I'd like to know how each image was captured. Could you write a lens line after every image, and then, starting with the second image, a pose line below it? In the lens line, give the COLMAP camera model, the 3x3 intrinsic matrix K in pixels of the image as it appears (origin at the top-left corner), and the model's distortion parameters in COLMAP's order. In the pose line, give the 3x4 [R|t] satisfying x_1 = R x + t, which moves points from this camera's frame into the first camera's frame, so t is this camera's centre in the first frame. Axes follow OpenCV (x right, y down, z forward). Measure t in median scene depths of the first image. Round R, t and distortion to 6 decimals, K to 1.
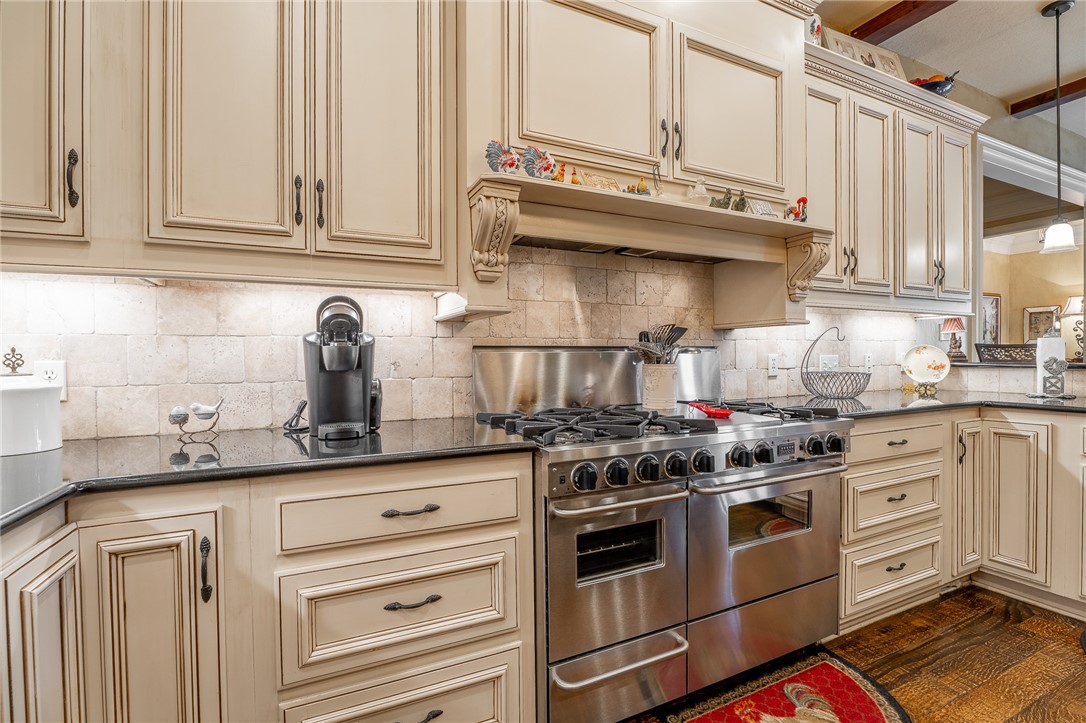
lens RADIAL K [[490.8, 0, 539.5], [0, 490.8, 365.2], [0, 0, 1]] dist [-0.004922, -0.003013]
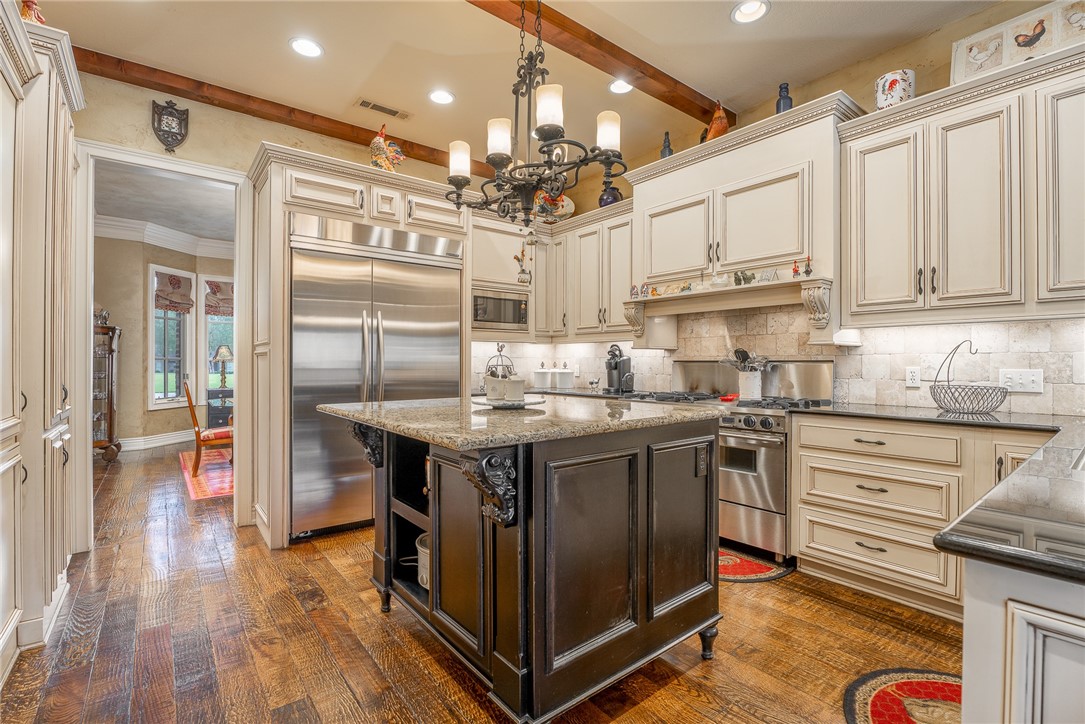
lens RADIAL K [[490.3, 0, 545.8], [0, 490.3, 360.4], [0, 0, 1]] dist [-0.004922, -0.003013]
pose [[0.235331, 0.005810, -0.971898, 1.690140], [-0.017950, 0.999838, 0.001630, -0.030971], [0.971750, 0.017061, 0.235397, -0.061337]]
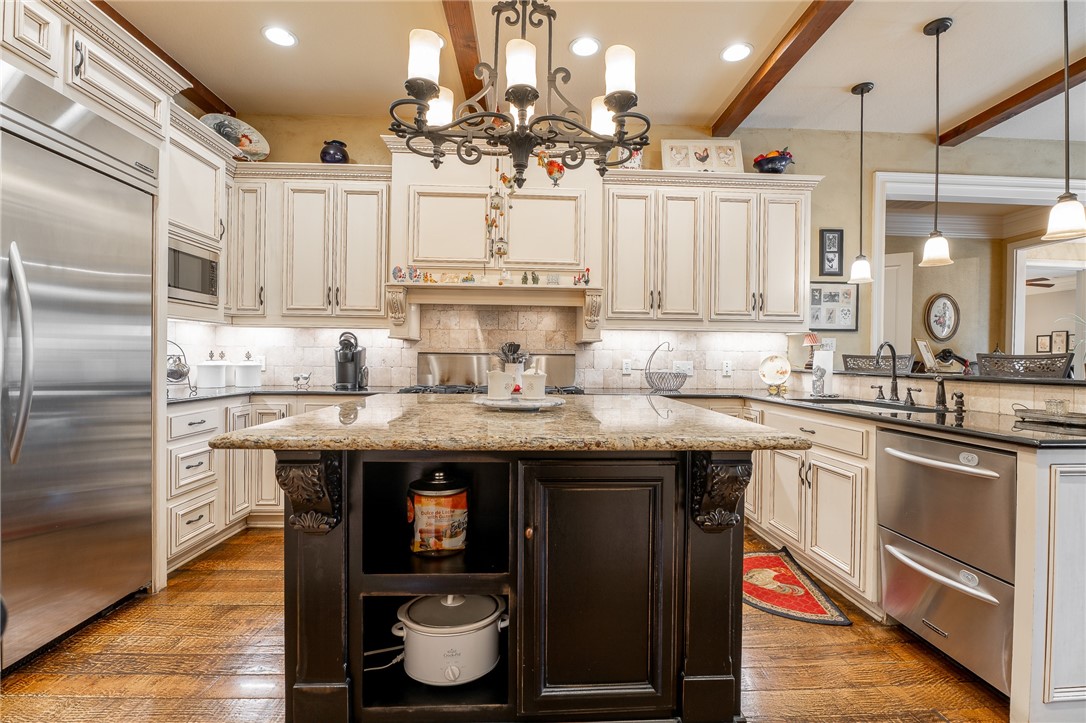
lens RADIAL K [[490.8, 0, 539.8], [0, 490.8, 363.4], [0, 0, 1]] dist [-0.004922, -0.003013]
pose [[0.918752, 0.022036, -0.394219, 1.049959], [-0.025744, 0.999660, -0.004117, 0.002241], [0.393994, 0.013931, 0.919007, -0.635814]]
